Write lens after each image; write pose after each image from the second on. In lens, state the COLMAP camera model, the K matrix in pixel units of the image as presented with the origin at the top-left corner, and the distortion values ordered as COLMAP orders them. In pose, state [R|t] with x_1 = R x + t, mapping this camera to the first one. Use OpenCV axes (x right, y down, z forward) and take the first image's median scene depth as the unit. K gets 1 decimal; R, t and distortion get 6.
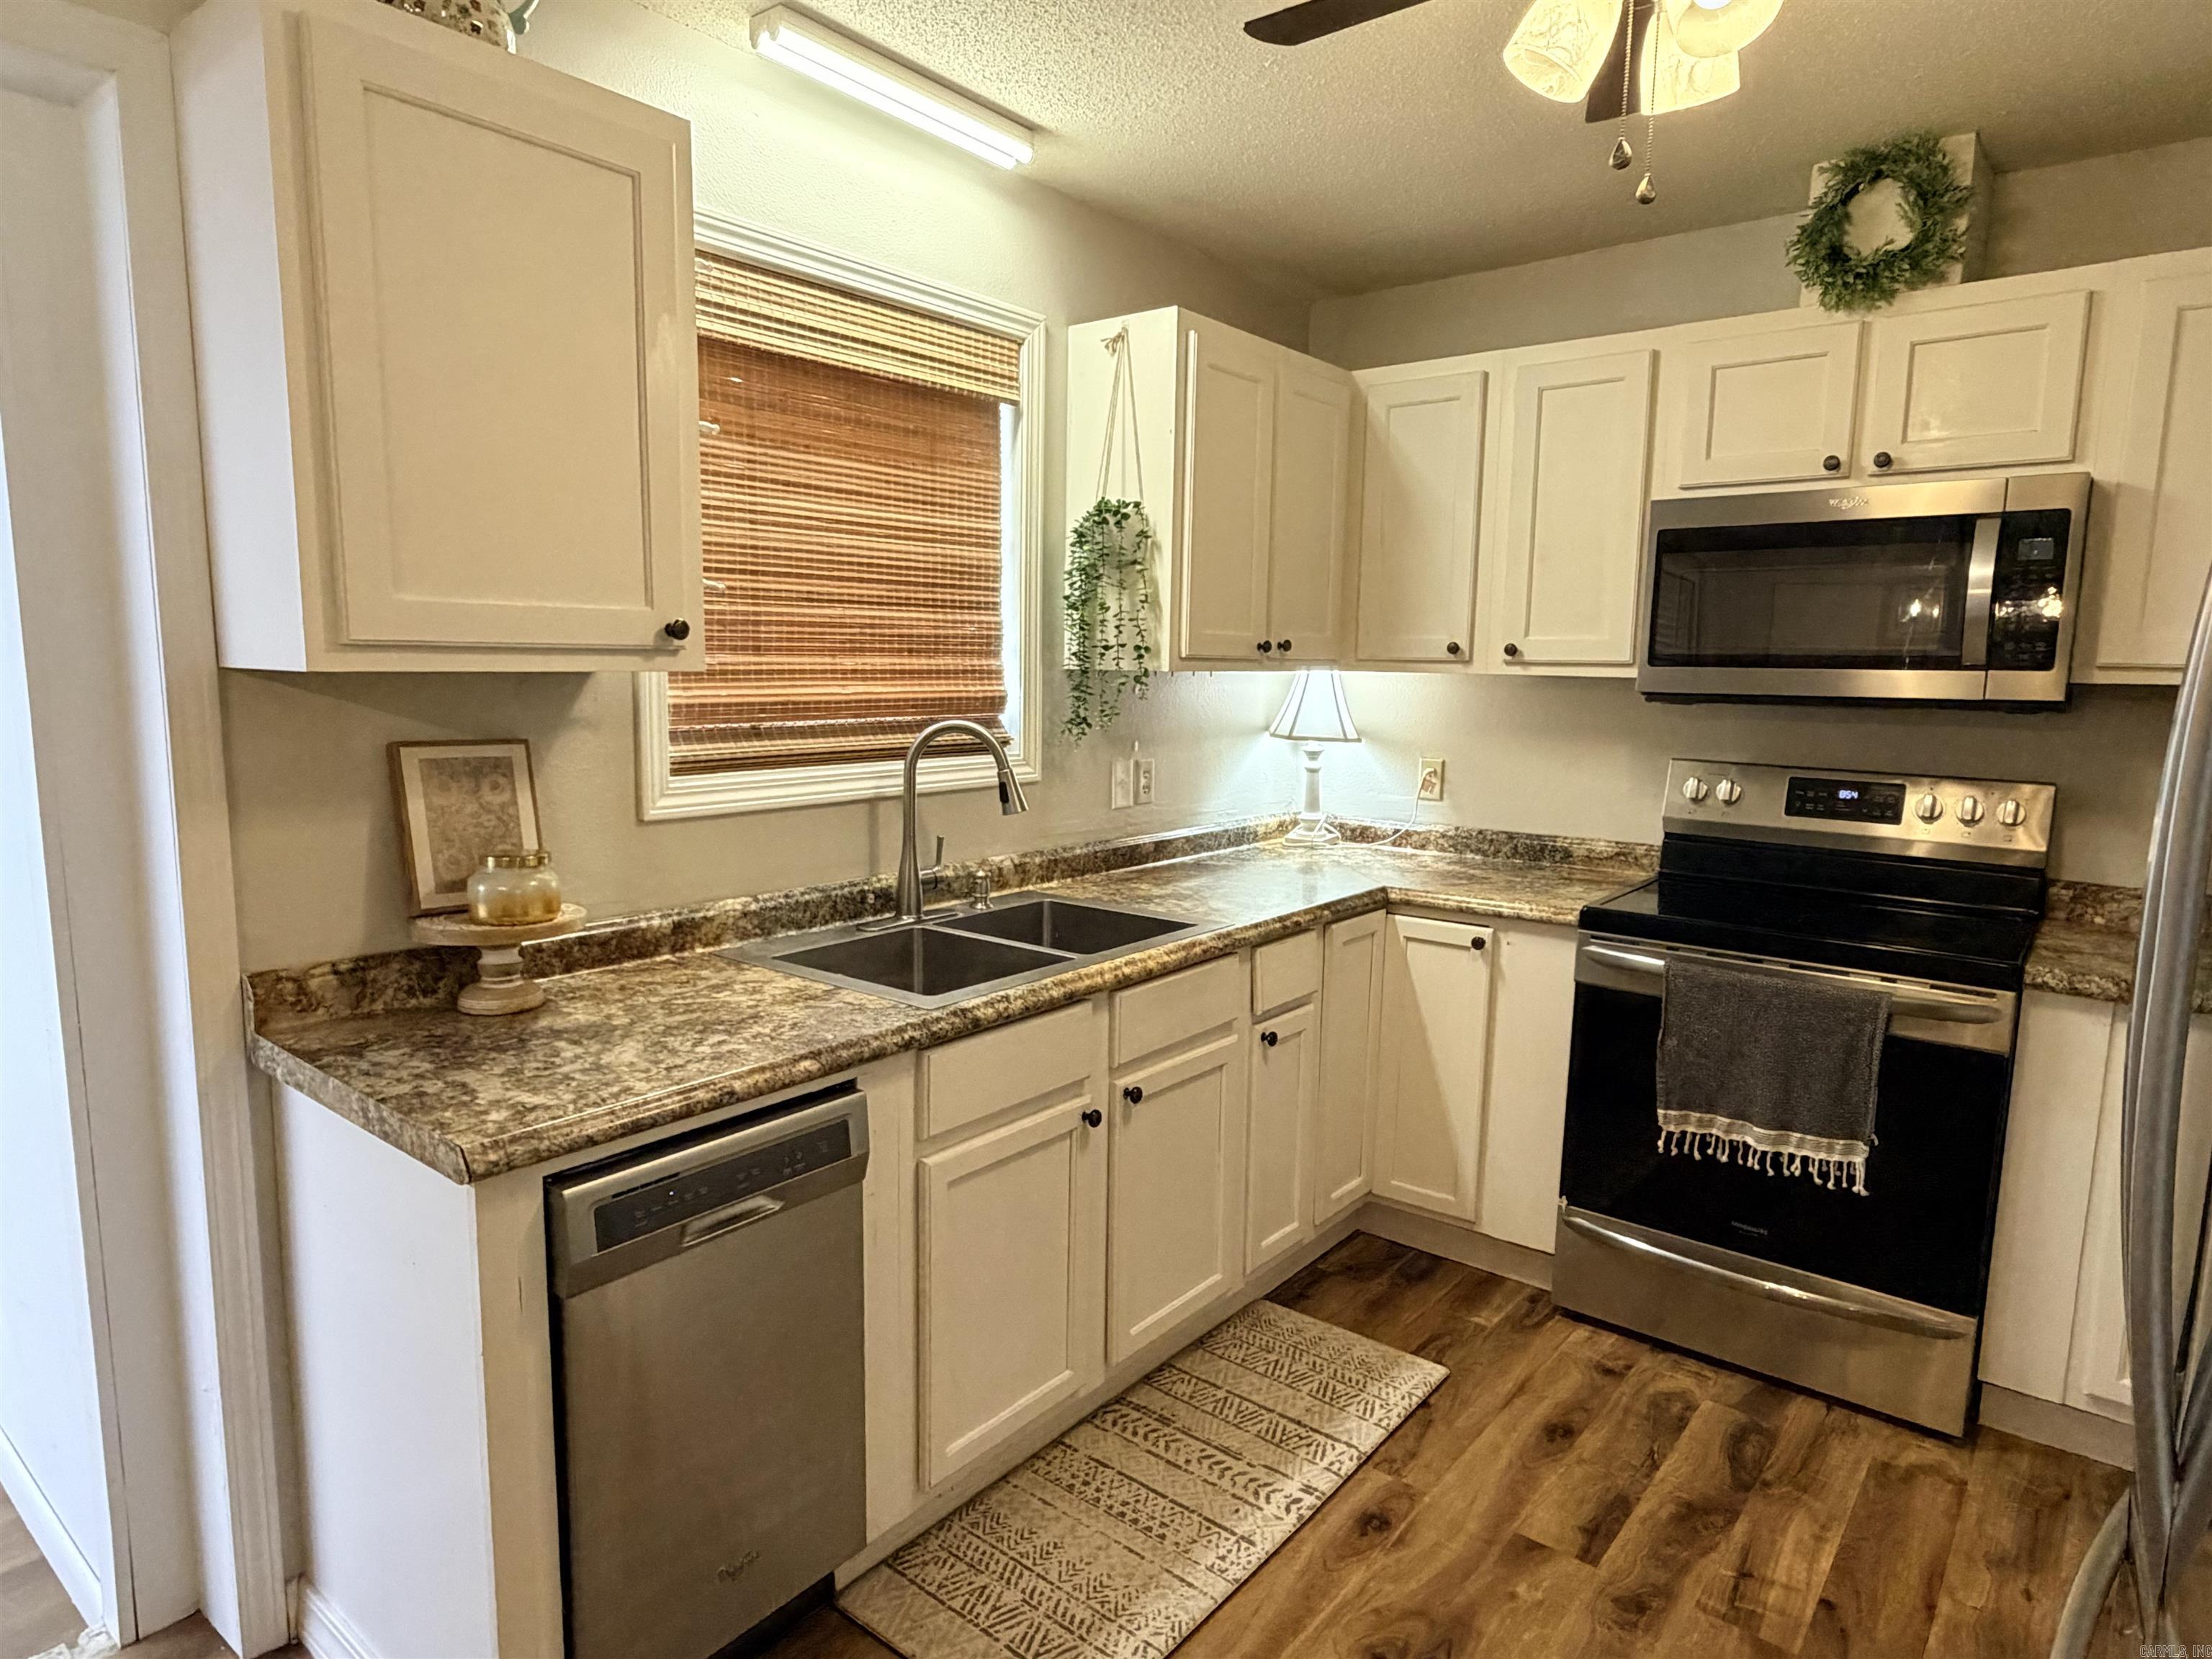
lens RADIAL K [[1281.6, 0, 1101.8], [0, 1281.6, 831.2], [0, 0, 1]] dist [0.002139, -0.003663]
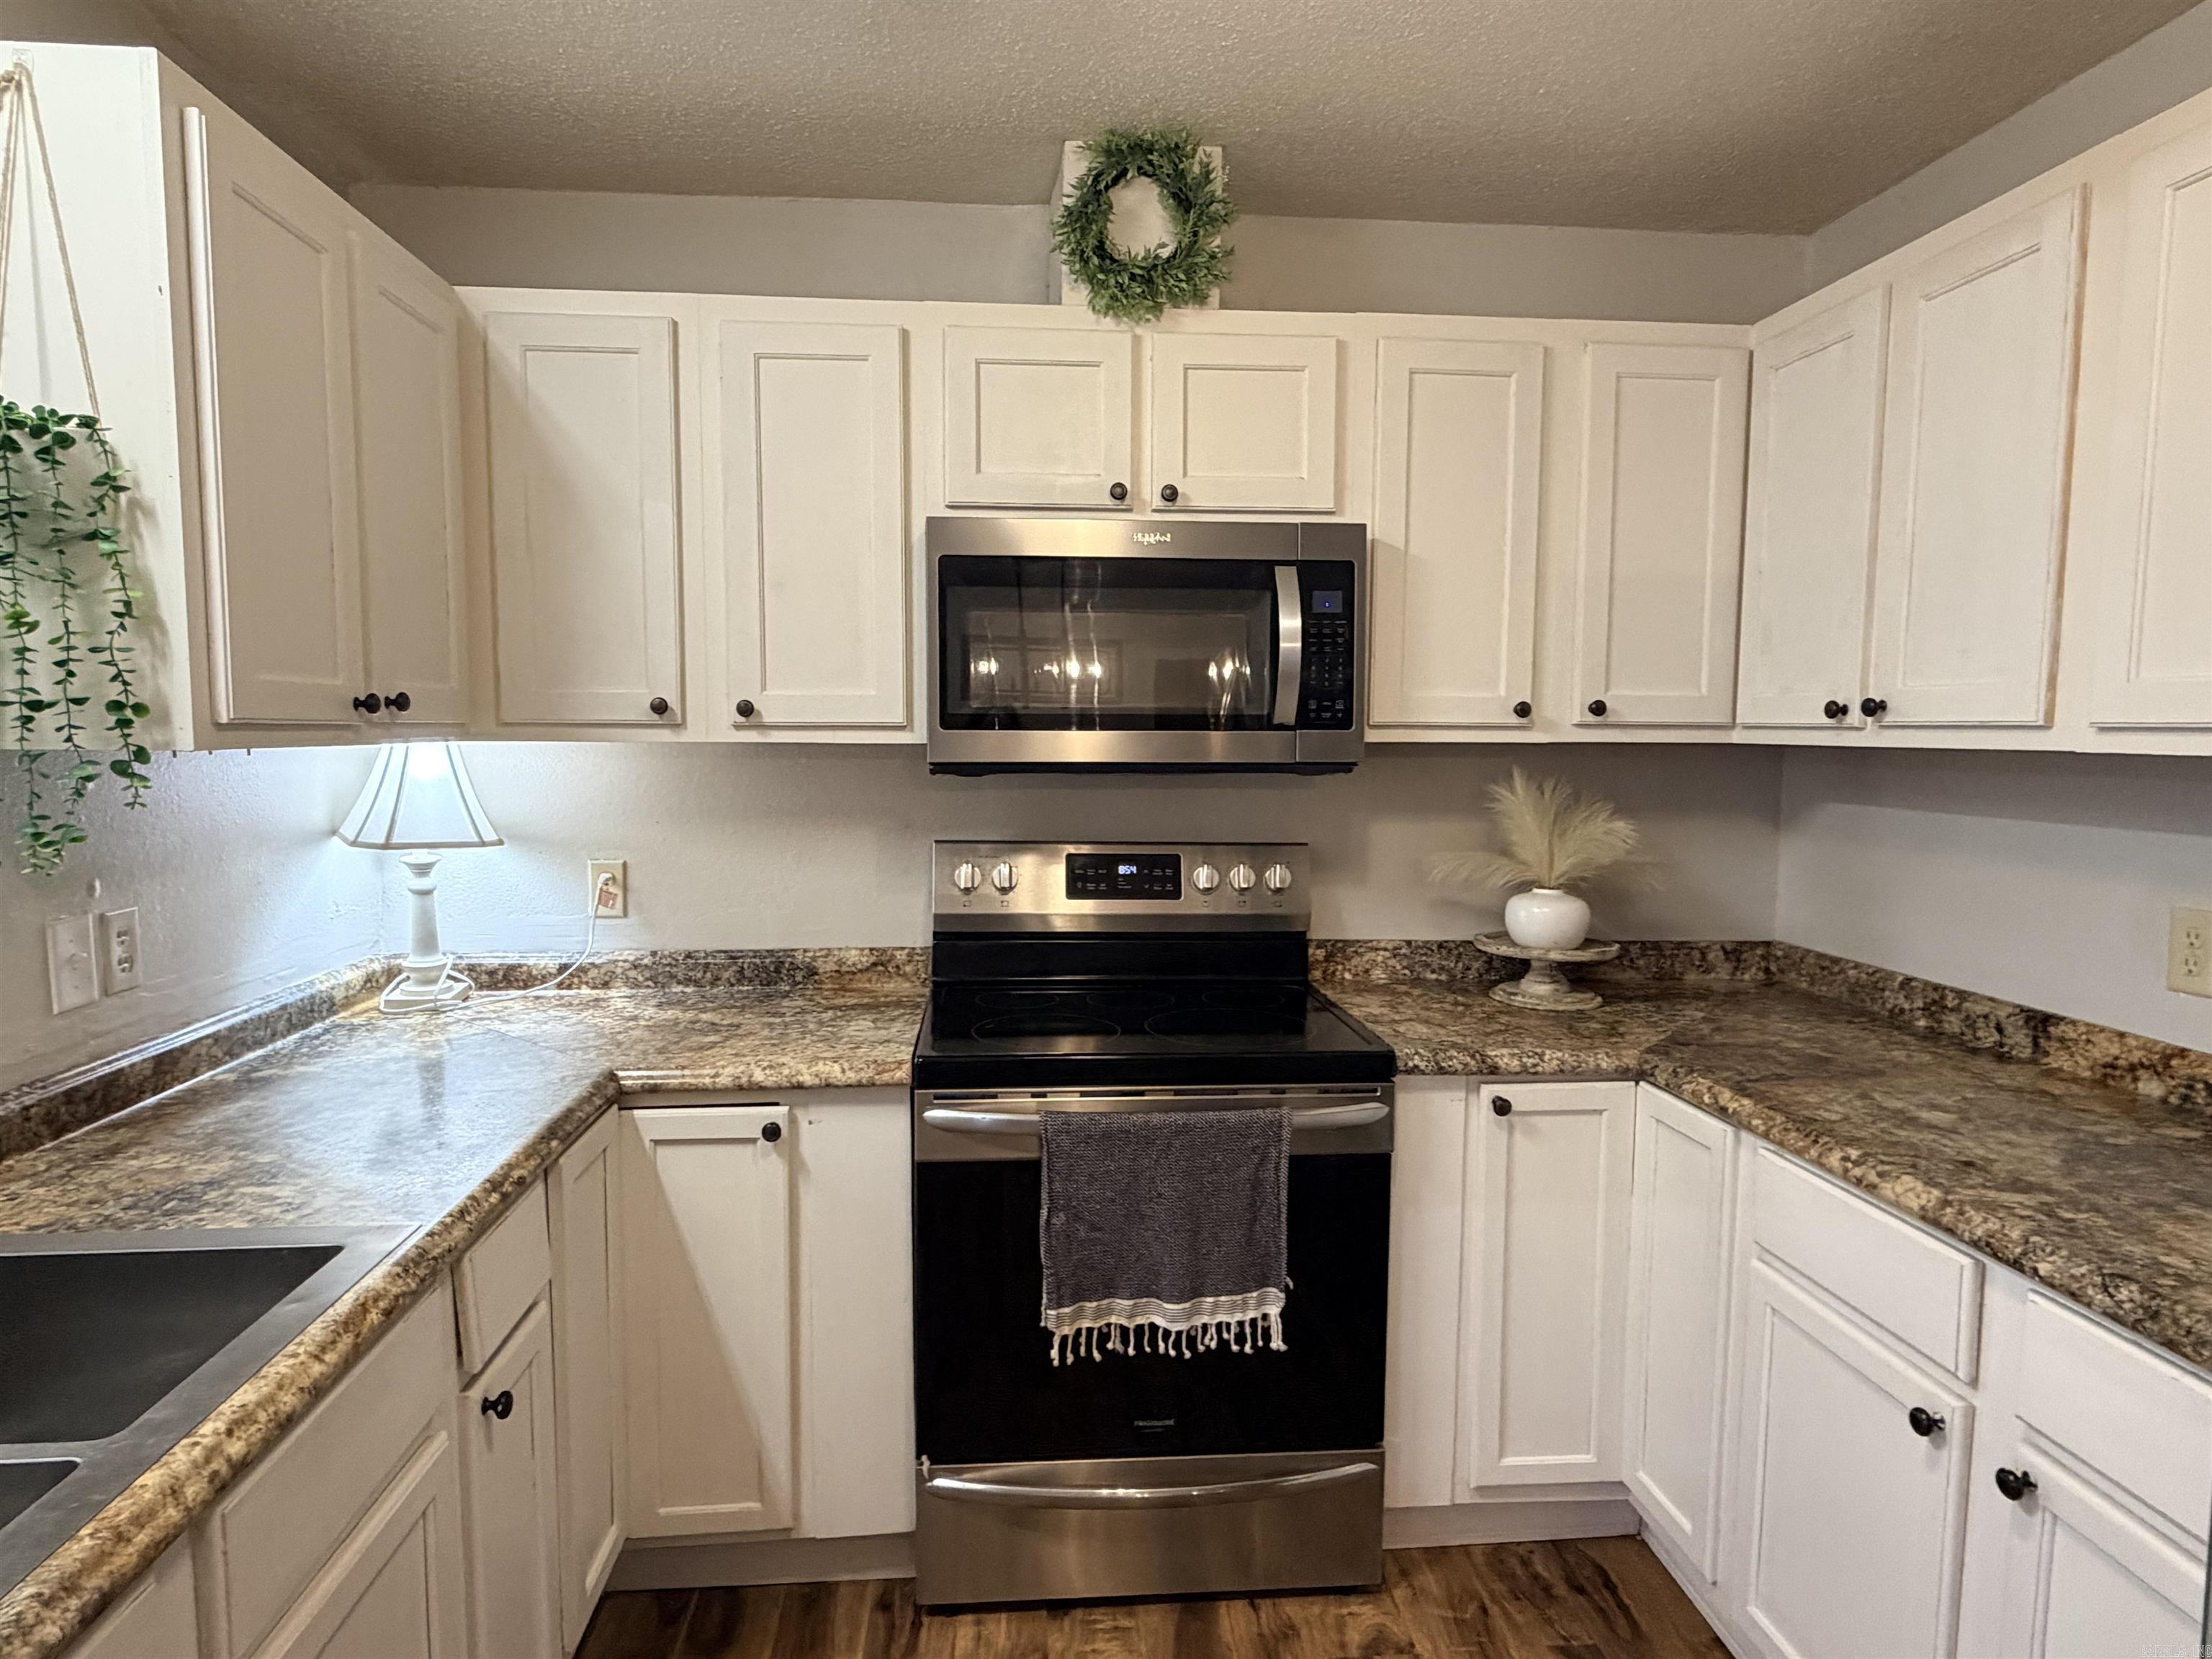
lens RADIAL K [[1281.6, 0, 1104.1], [0, 1281.6, 838.1], [0, 0, 1]] dist [0.002139, -0.003663]
pose [[0.724495, -0.070641, 0.685650, -0.039545], [0.097333, 0.995252, -0.000308, -0.053420], [-0.682373, 0.066959, 0.727931, 0.372052]]
